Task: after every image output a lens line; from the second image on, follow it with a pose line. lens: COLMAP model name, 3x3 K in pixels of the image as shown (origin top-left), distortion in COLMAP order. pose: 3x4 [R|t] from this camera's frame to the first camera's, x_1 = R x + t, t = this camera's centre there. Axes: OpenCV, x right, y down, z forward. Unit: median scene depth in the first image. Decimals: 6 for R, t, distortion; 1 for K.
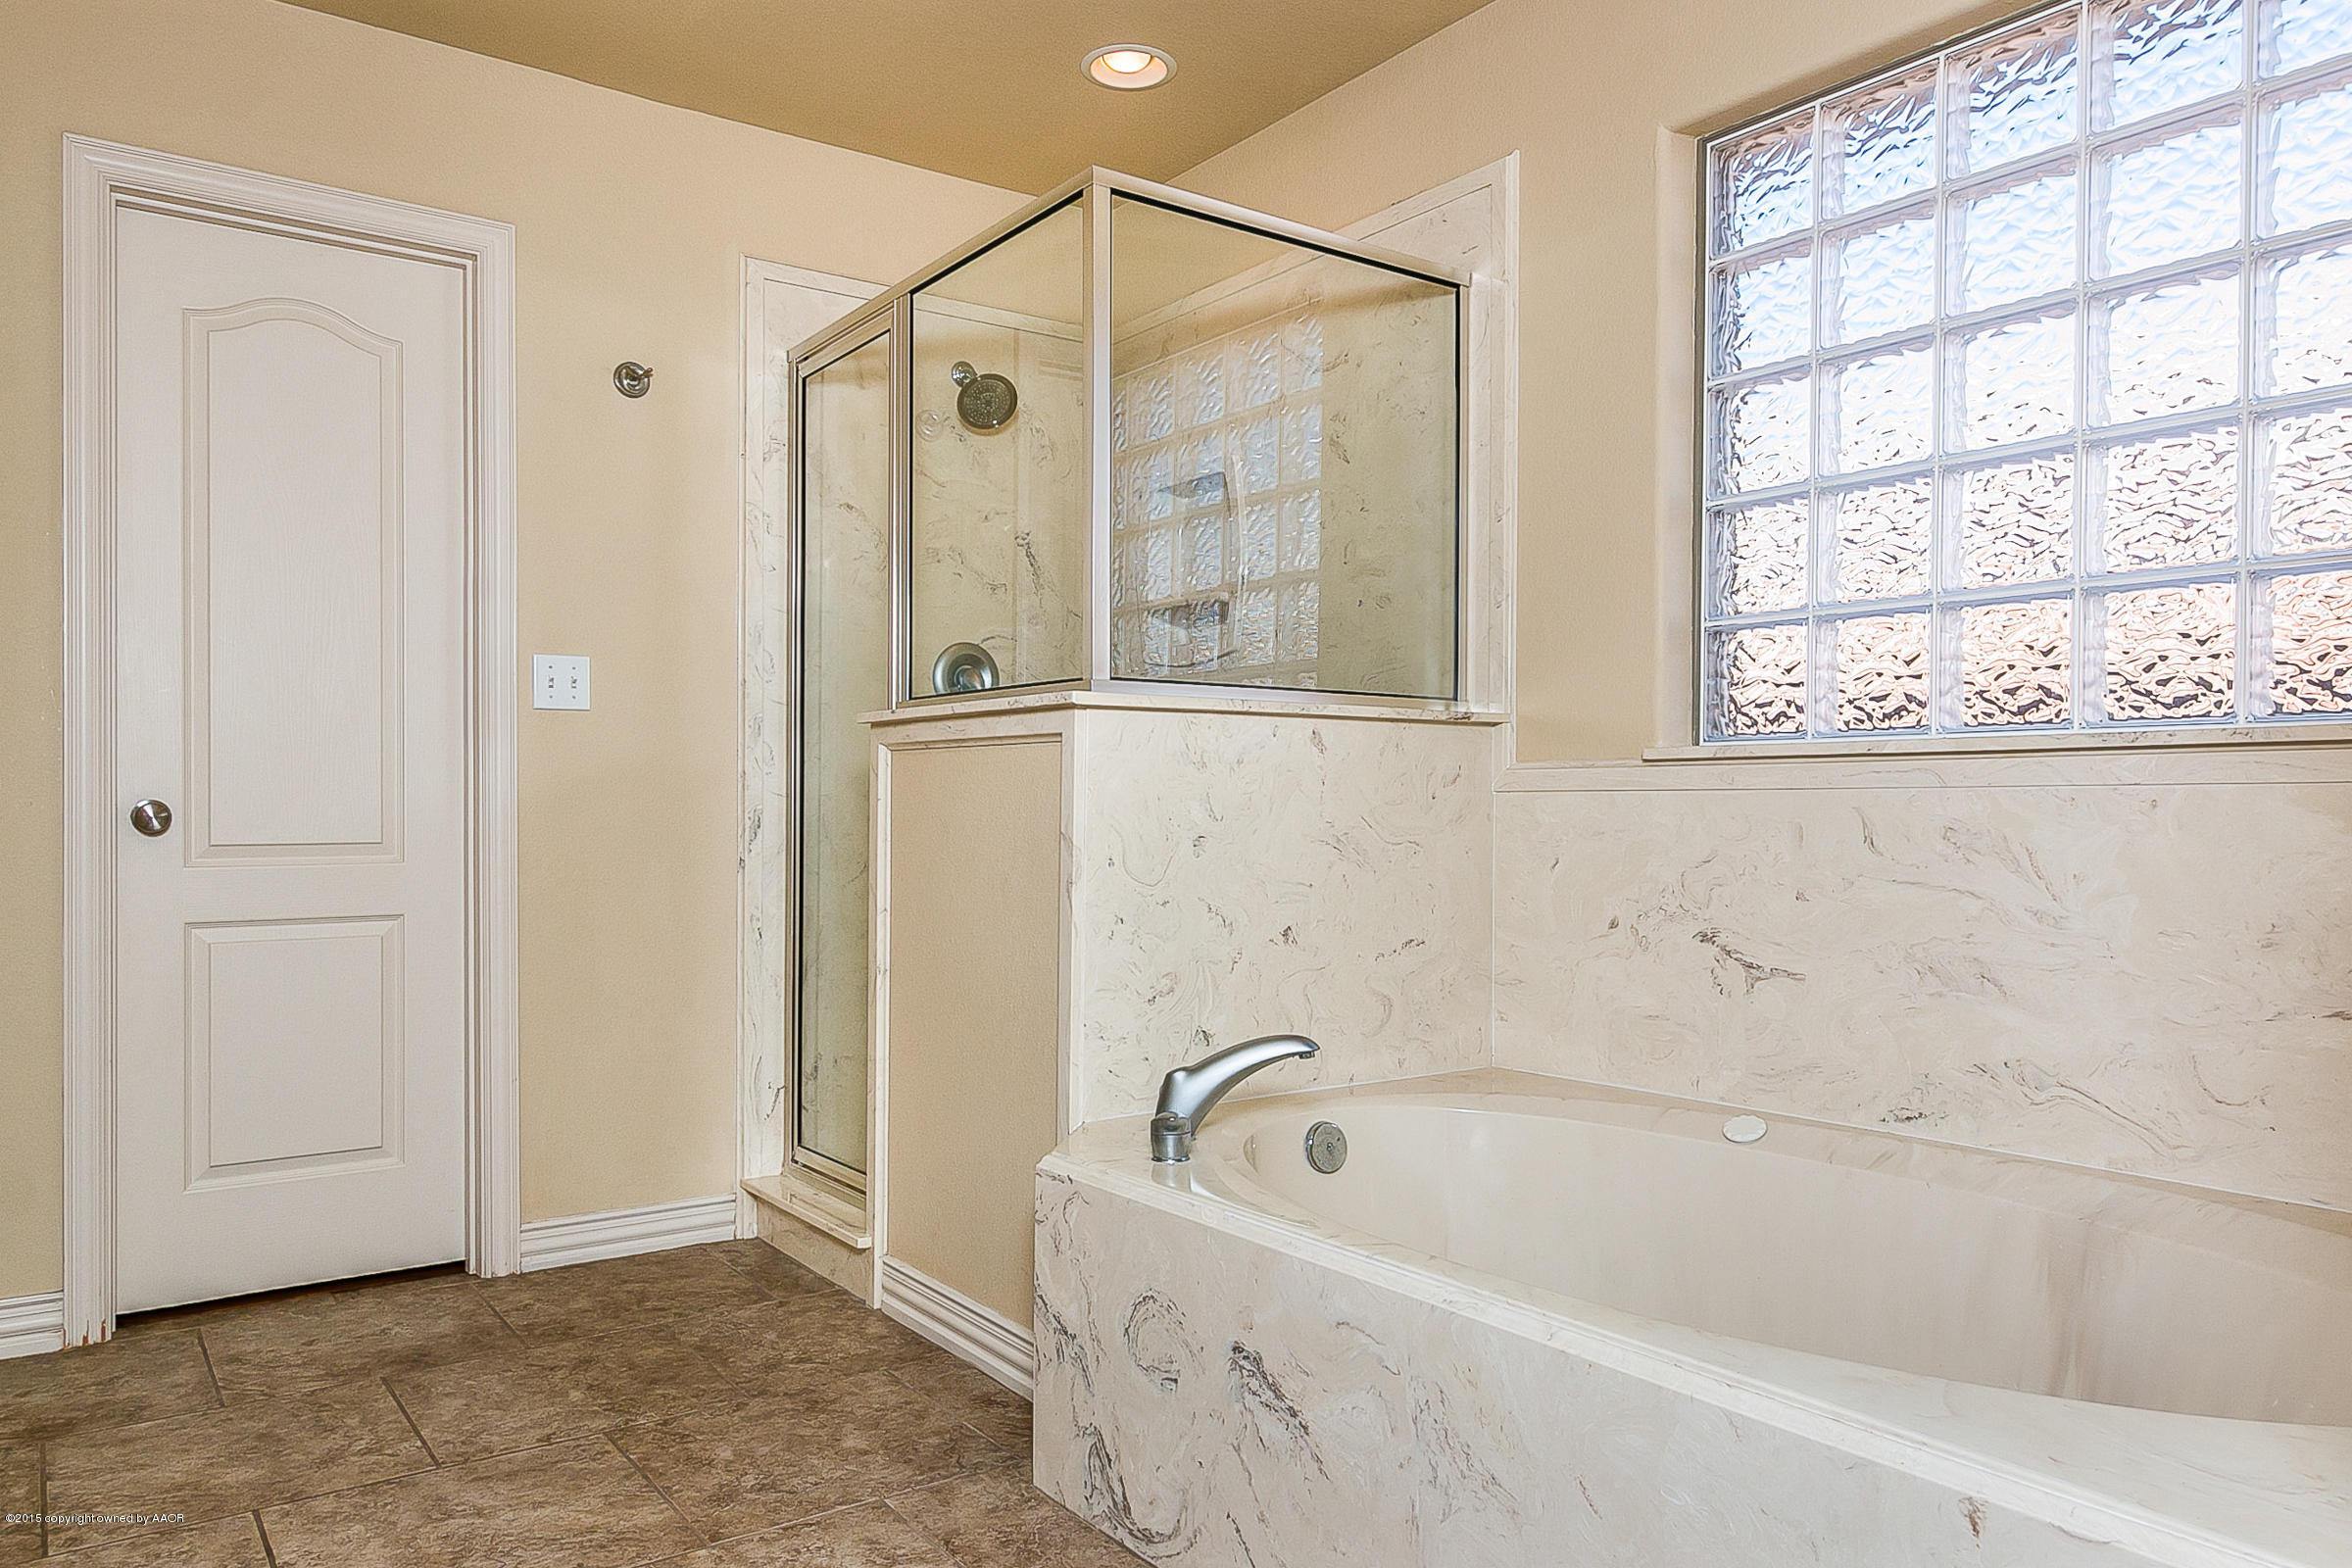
lens RADIAL K [[1571.1, 0, 1177.1], [0, 1571.1, 794.1], [0, 0, 1]] dist [-0.004662, 0.002466]
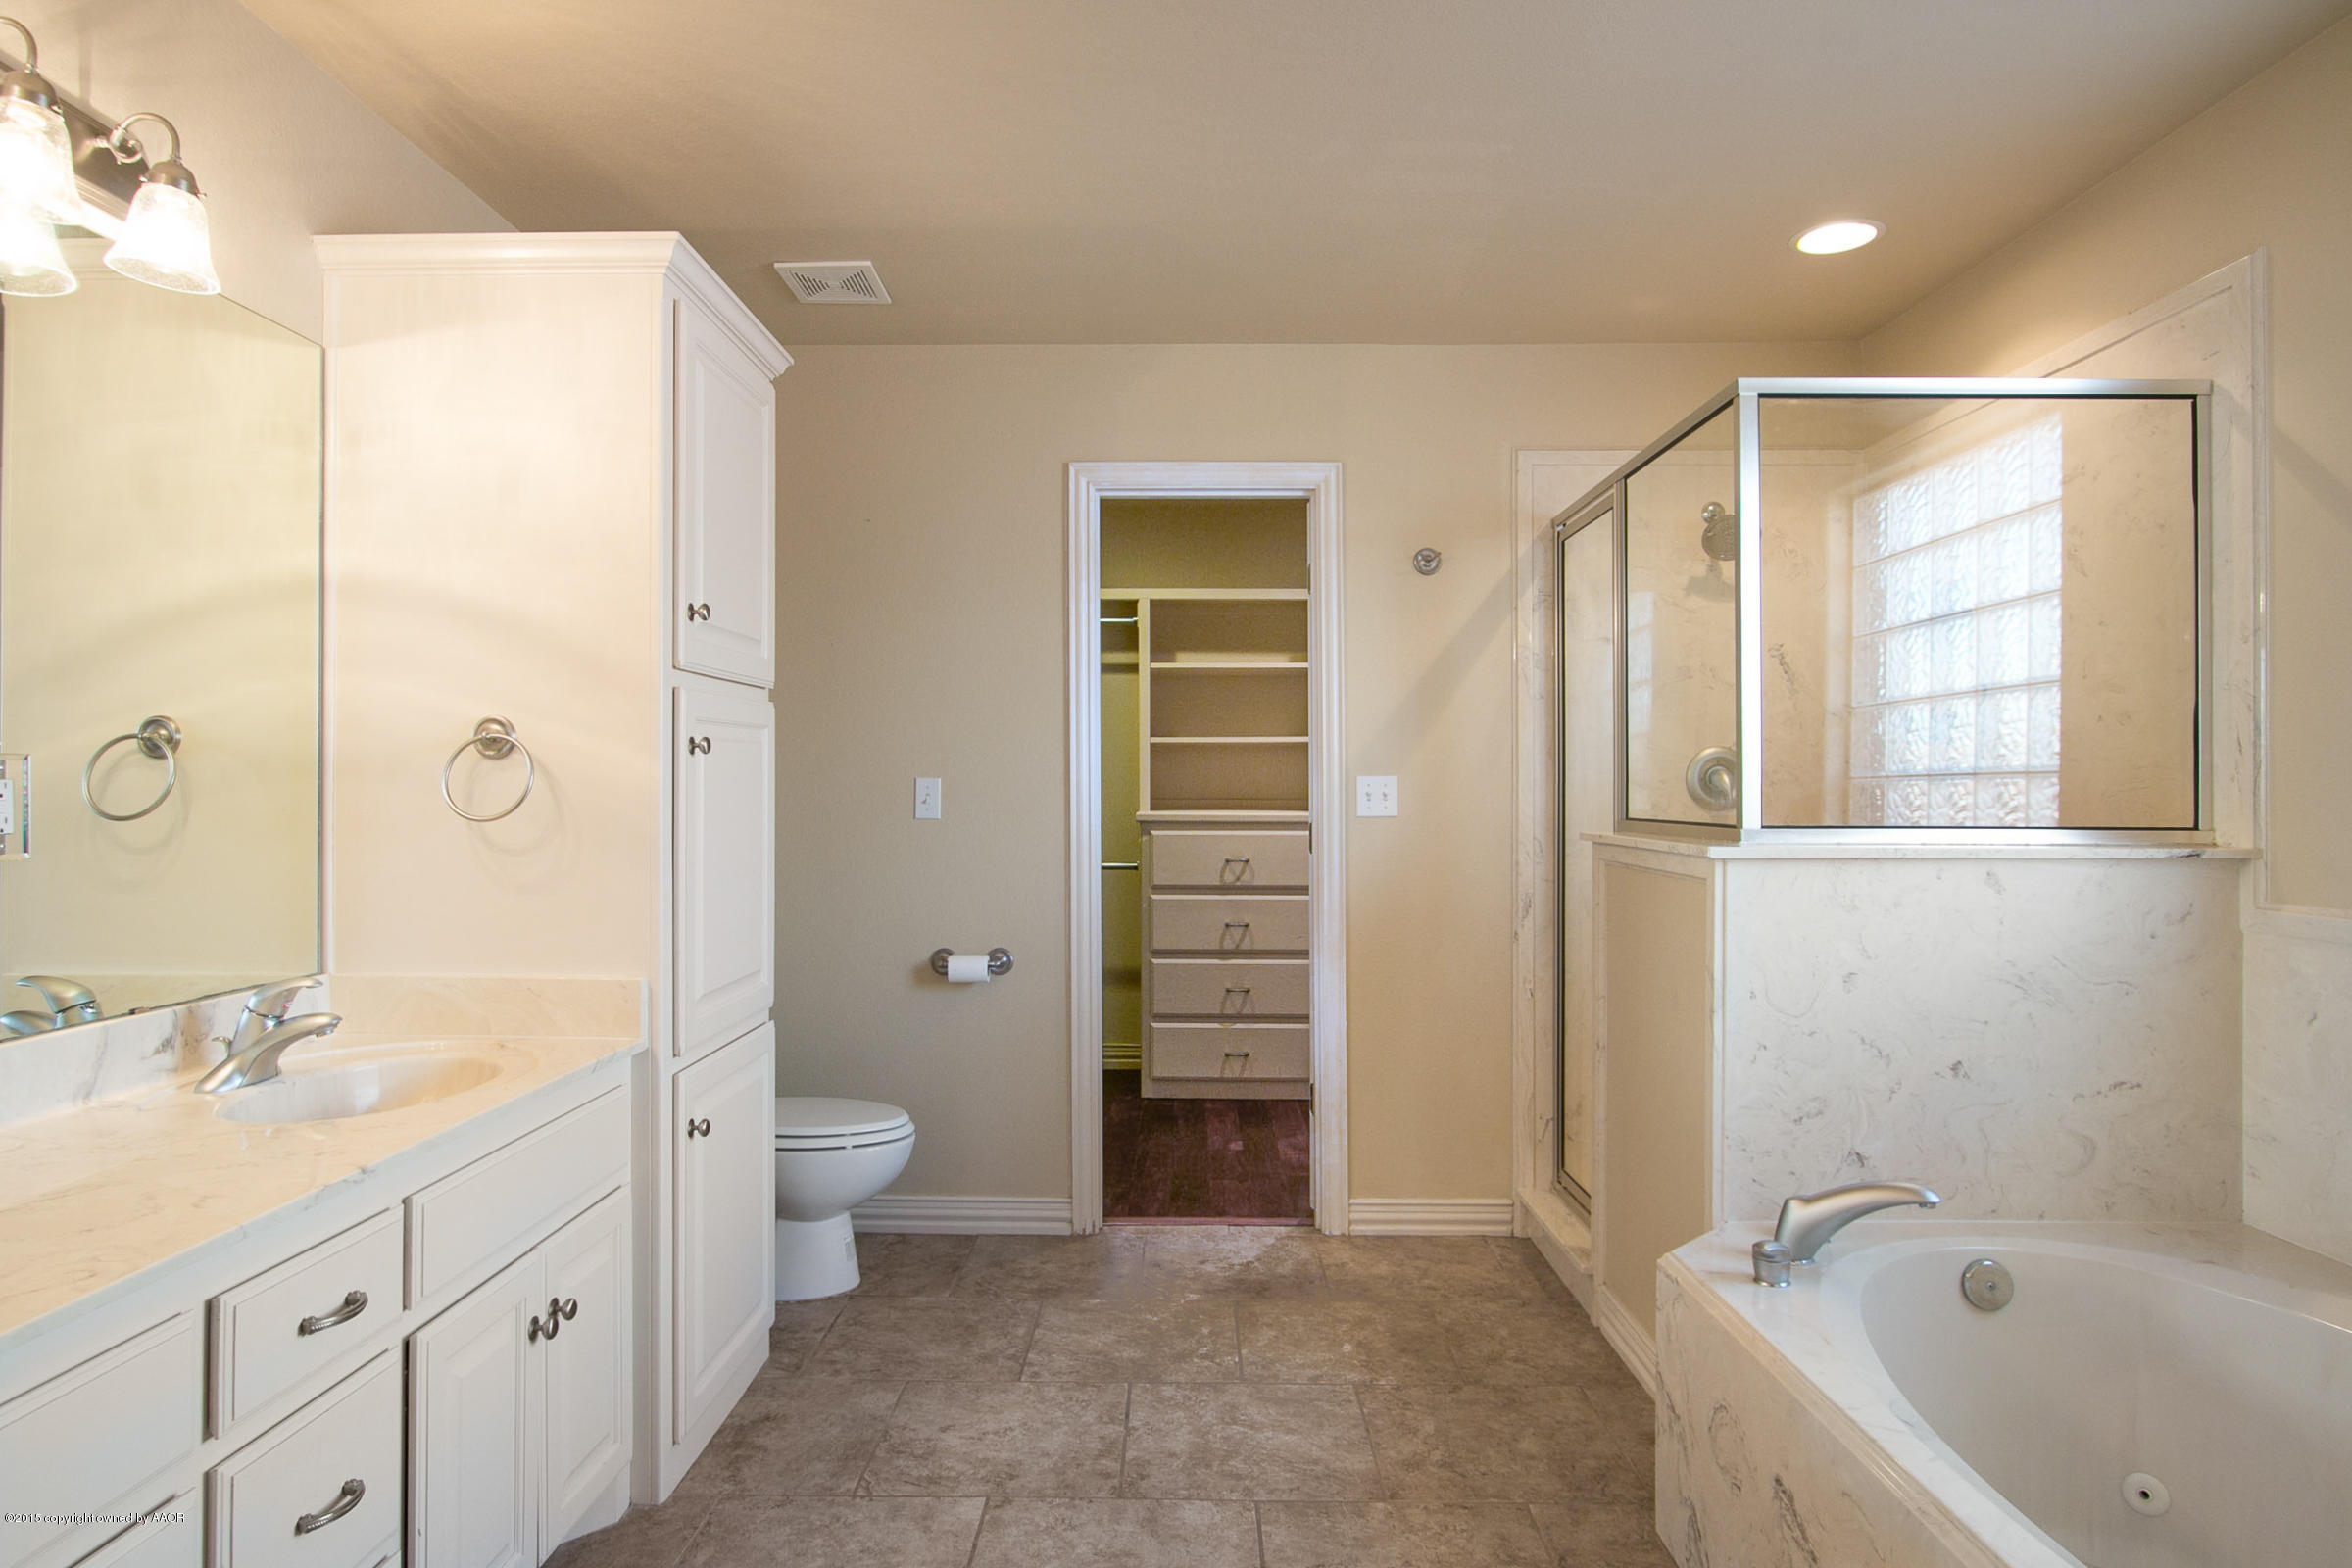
lens RADIAL K [[1330.8, 0, 1174.1], [0, 1330.8, 782.7], [0, 0, 1]] dist [-0.009237, 0.001784]
pose [[0.805417, -0.005080, -0.592686, 0.185531], [0.003040, 0.999986, -0.004441, -0.104412], [0.592700, 0.001775, 0.805421, -0.015298]]
